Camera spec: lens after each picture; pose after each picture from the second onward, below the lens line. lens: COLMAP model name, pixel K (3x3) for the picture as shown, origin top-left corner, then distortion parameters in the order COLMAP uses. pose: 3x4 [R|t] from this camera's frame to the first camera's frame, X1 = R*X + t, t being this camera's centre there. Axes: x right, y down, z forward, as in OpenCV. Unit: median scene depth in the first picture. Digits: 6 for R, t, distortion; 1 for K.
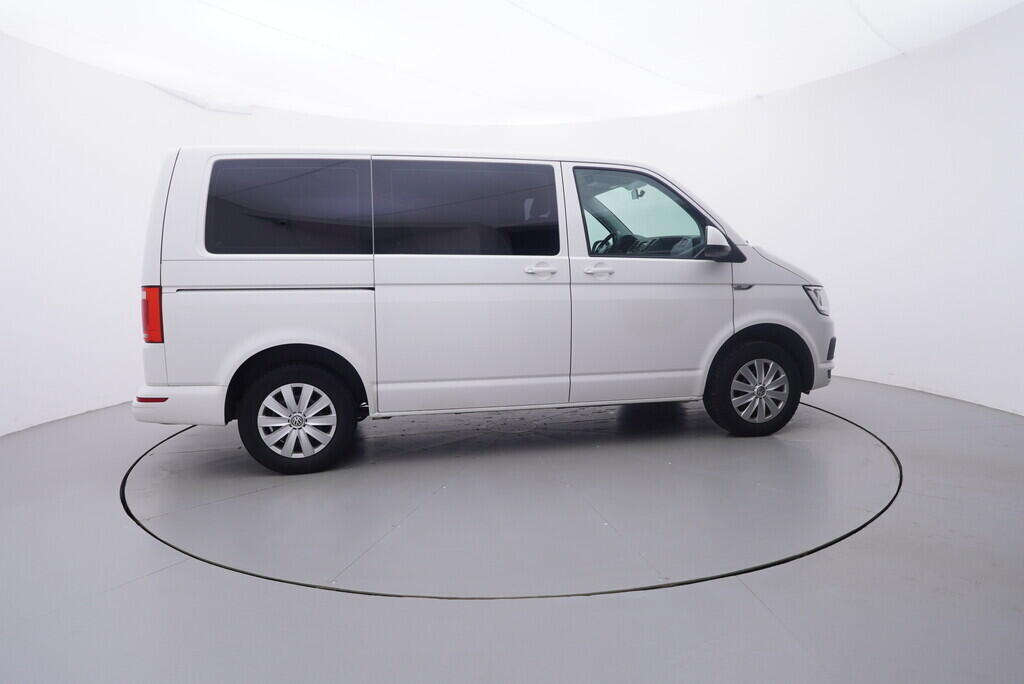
lens RADIAL K [[557.3, 0, 512.4], [0, 557.3, 312.3], [0, 0, 1]] dist [-0.005433, -0.000470]
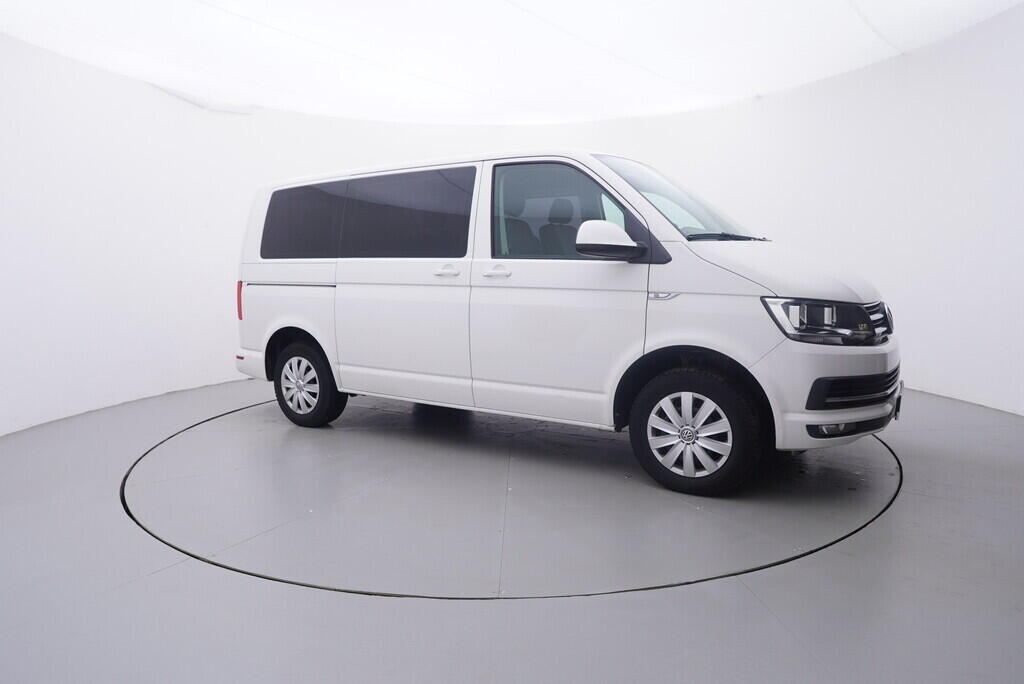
lens RADIAL K [[623.0, 0, 512.0], [0, 623.0, 342.0], [0, 0, 1]] dist [0.001667, -0.000476]
pose [[0.731897, 0.080909, -0.676595, 0.896098], [-0.062978, 0.996708, 0.051064, -0.013452], [0.678499, 0.005237, 0.734583, 0.235091]]
